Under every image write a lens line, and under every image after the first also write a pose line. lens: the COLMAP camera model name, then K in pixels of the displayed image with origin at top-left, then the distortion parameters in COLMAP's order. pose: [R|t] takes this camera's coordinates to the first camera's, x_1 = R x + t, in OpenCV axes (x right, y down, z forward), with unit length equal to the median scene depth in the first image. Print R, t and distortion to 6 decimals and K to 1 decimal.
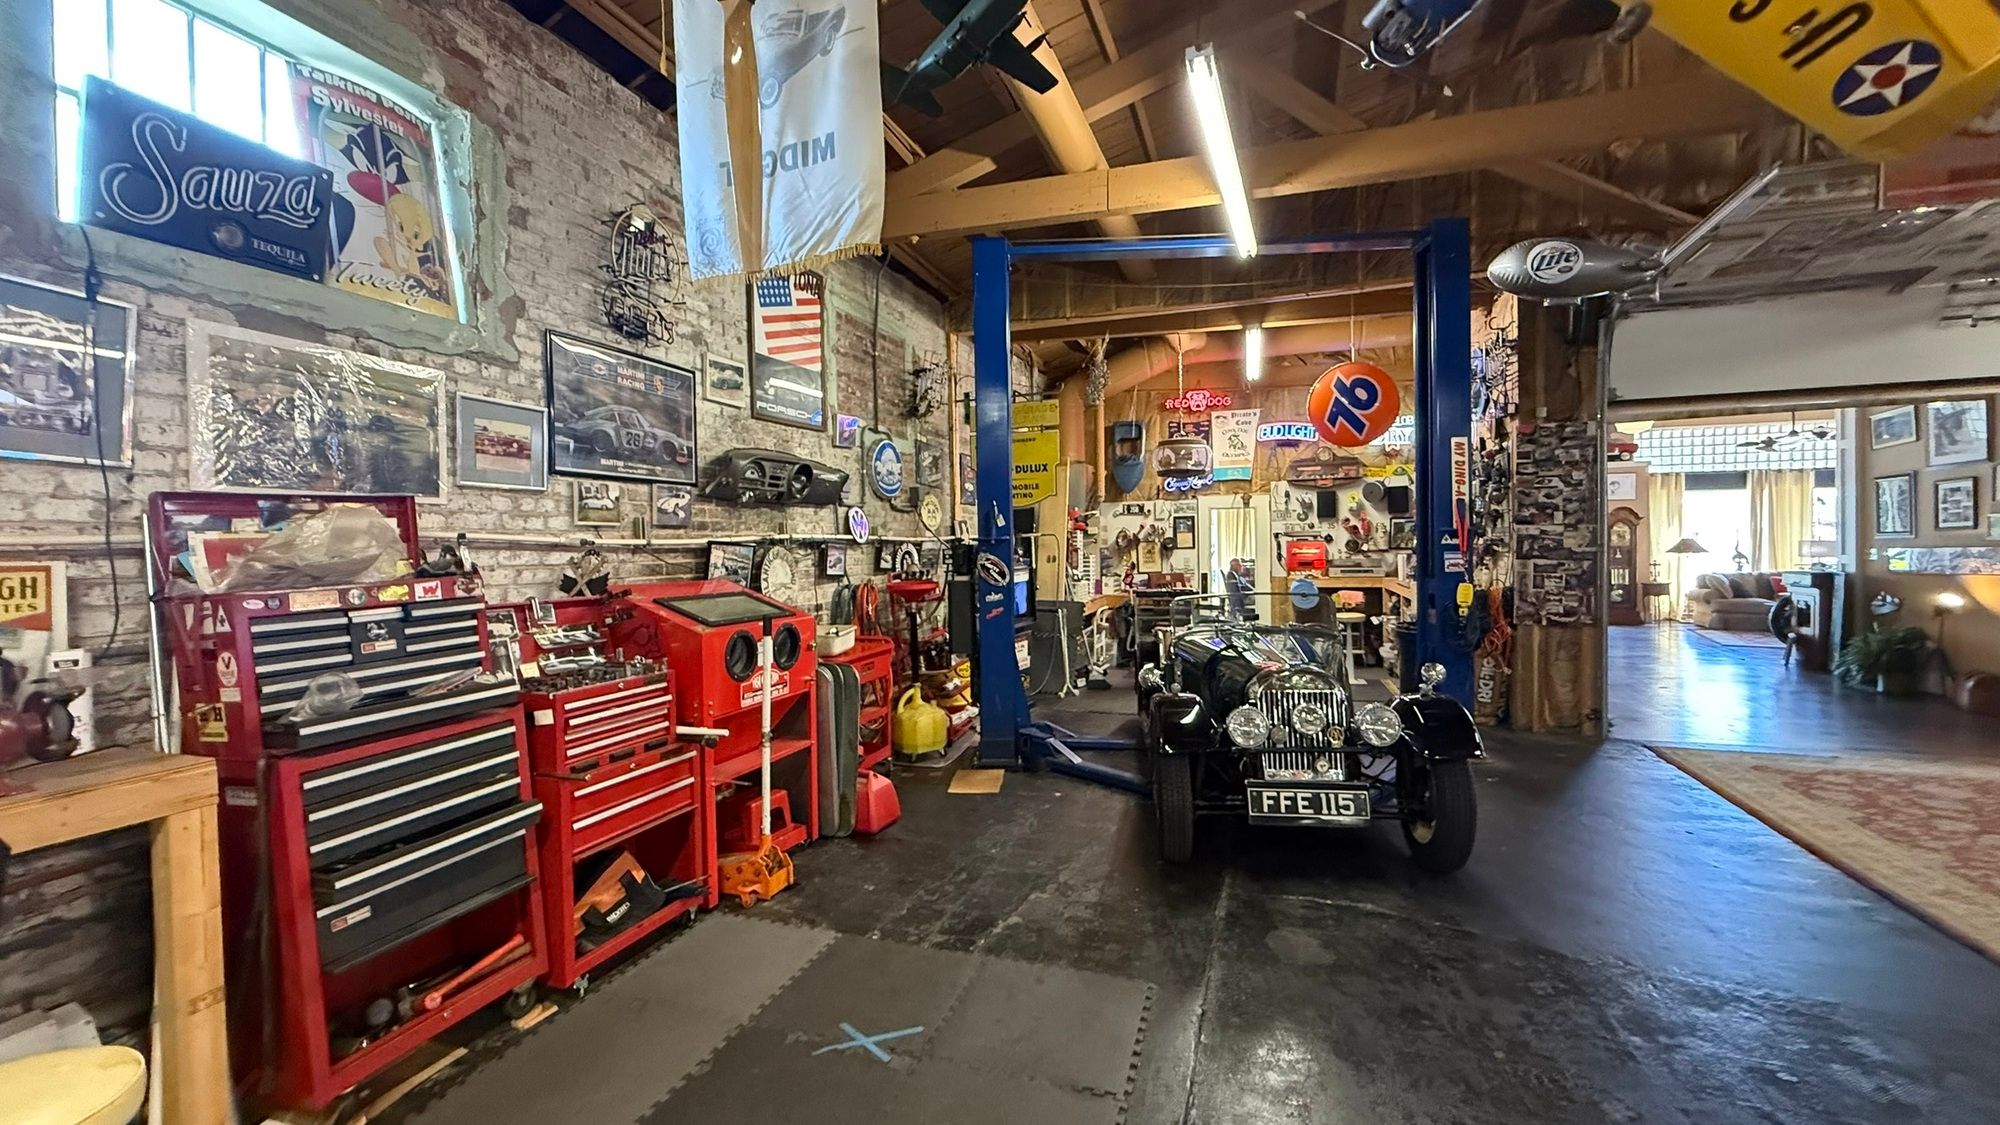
lens RADIAL K [[794.7, 0, 993.3], [0, 794.7, 562.0], [0, 0, 1]] dist [0.000832, -0.000107]
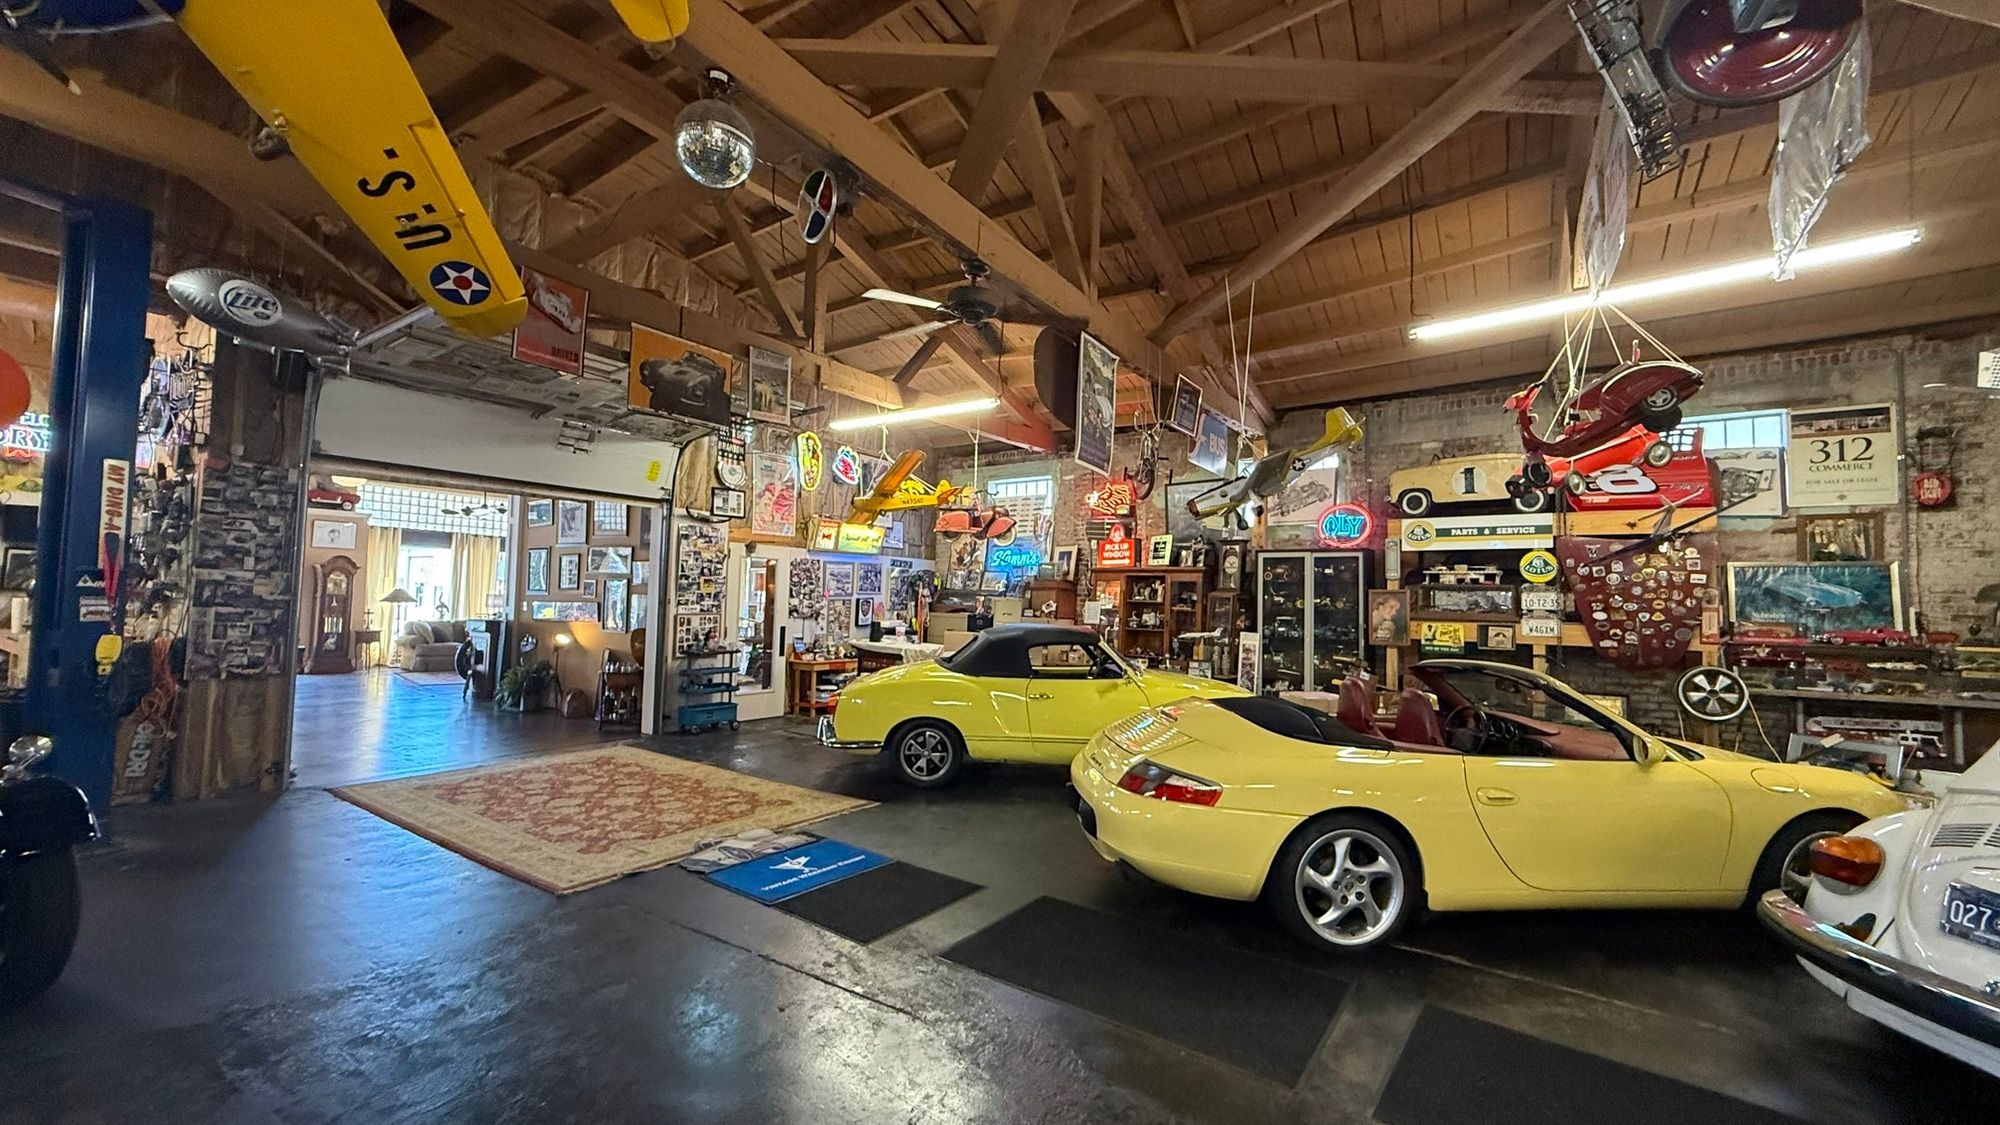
lens RADIAL K [[794.7, 0, 992.3], [0, 794.7, 558.6], [0, 0, 1]] dist [0.000832, -0.000107]
pose [[0.223055, 0.071748, 0.972162, -0.011205], [-0.008793, 0.997395, -0.071592, -0.001184], [-0.974766, 0.007420, 0.223105, -0.065144]]
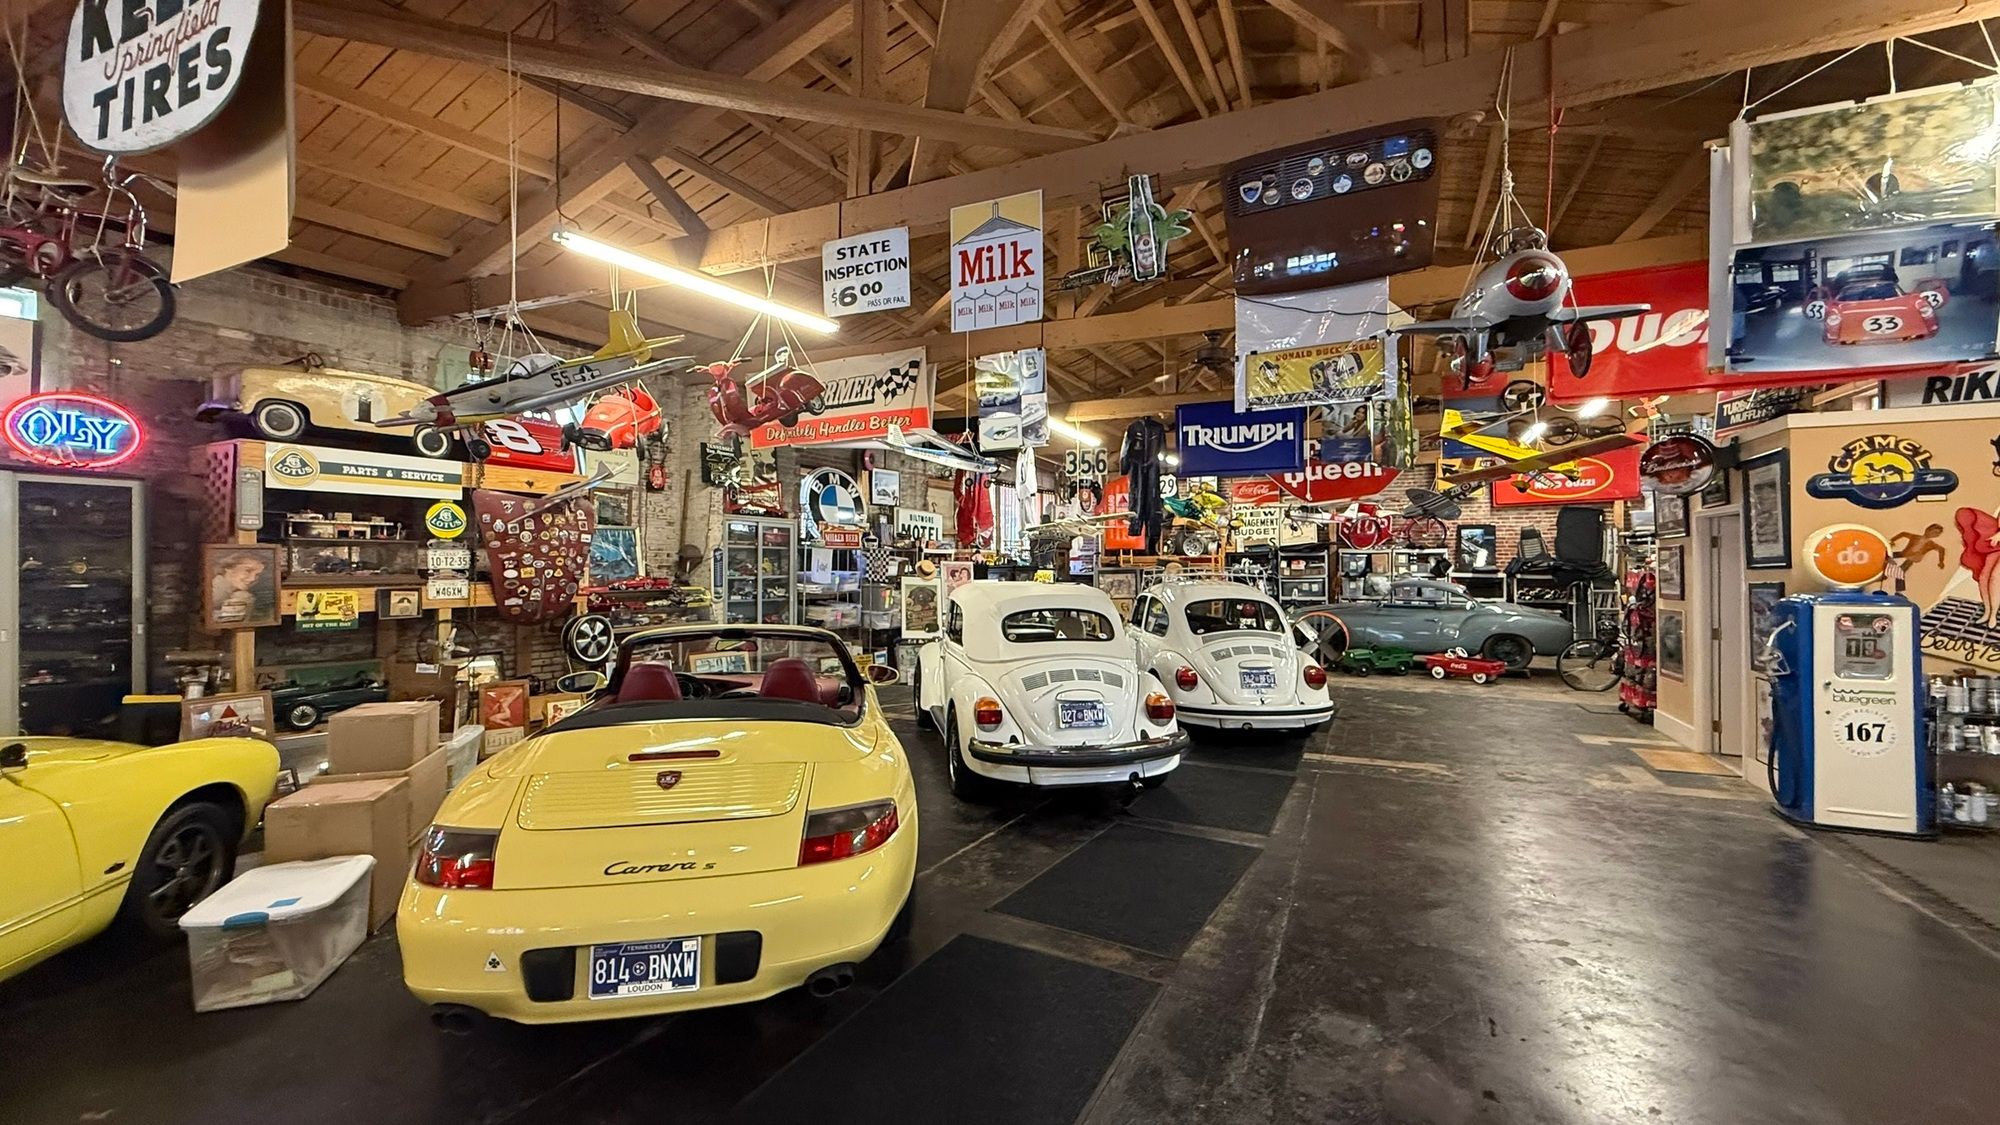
lens RADIAL K [[794.7, 0, 995.9], [0, 794.7, 561.2], [0, 0, 1]] dist [0.000832, -0.000107]
pose [[-0.995354, 0.016332, 0.094887, 0.429534], [0.017416, 0.999792, 0.010601, -0.022275], [-0.094694, 0.012204, -0.995432, 0.313957]]
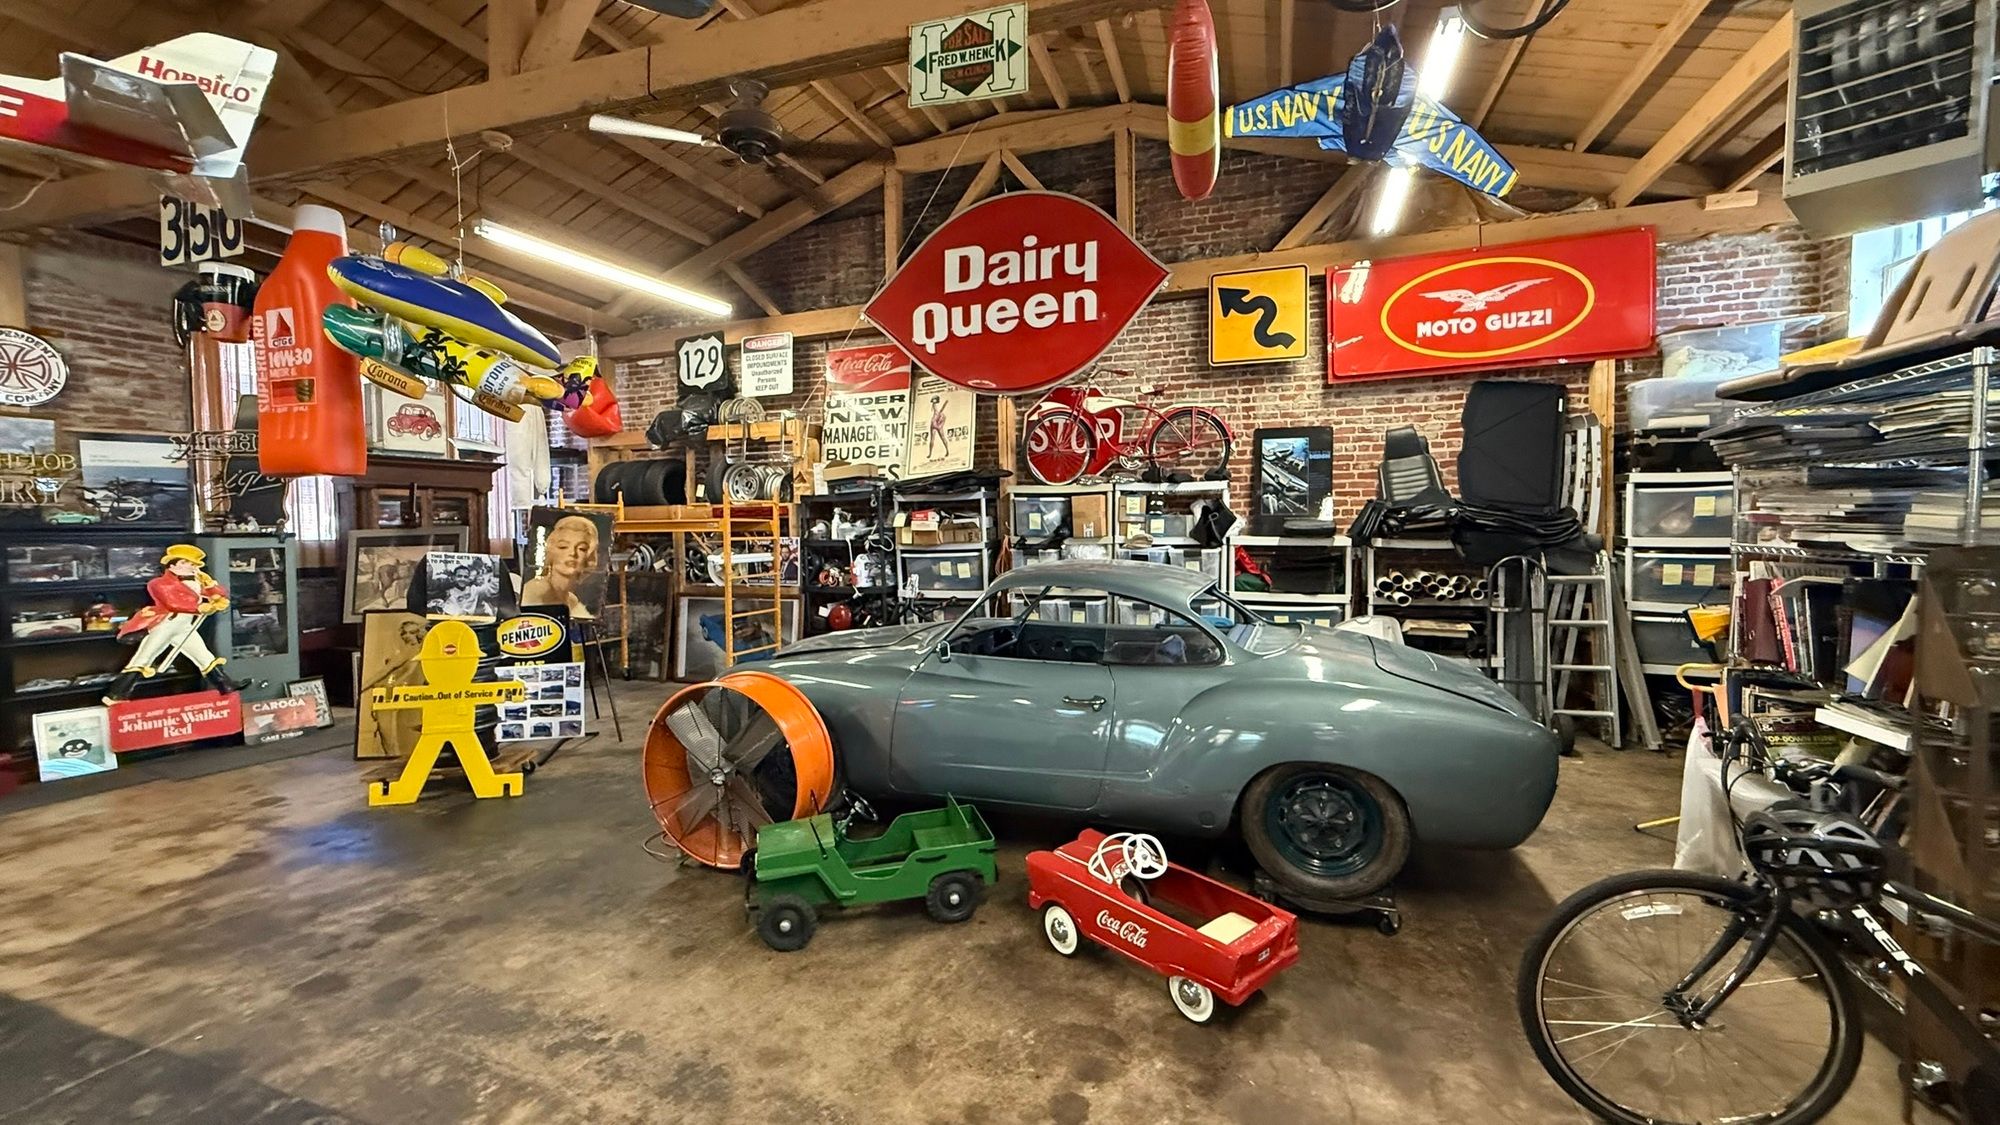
lens RADIAL K [[794.7, 0, 997.5], [0, 794.7, 561.5], [0, 0, 1]] dist [0.000832, -0.000107]
pose [[-0.999425, 0.023806, -0.024164, -0.249083], [0.022380, 0.998087, 0.057637, 0.020490], [0.025489, 0.057063, -0.998045, -0.940430]]
